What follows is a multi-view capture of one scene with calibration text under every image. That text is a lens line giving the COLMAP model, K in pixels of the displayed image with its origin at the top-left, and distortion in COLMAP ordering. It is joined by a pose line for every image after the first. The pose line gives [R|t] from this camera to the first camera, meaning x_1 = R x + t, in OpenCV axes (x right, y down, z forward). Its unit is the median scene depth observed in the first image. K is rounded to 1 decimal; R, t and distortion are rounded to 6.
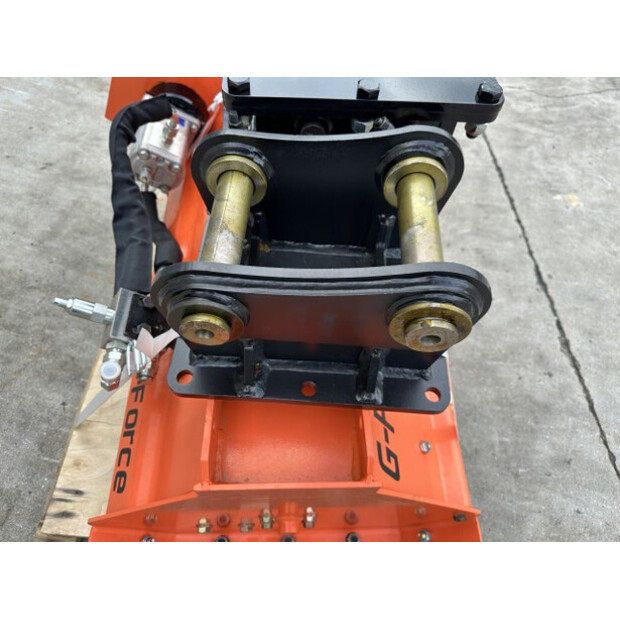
lens RADIAL K [[440.4, 0, 307.3], [0, 440.4, 311.4], [0, 0, 1]] dist [0.016531, -0.034341]
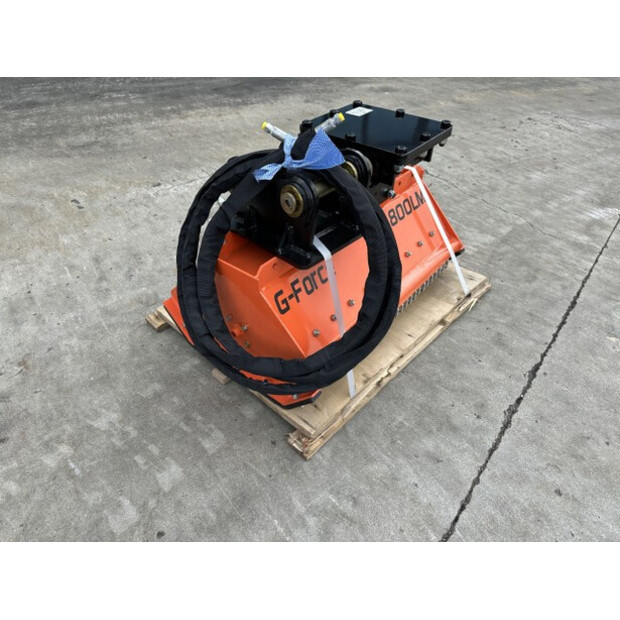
lens RADIAL K [[440.4, 0, 305.0], [0, 440.4, 315.0], [0, 0, 1]] dist [0.016531, -0.034341]
pose [[0.758067, 0.390241, -0.522538, 0.705598], [-0.530349, 0.835169, -0.145680, 0.335404], [0.379557, 0.387563, 0.840078, -0.305892]]
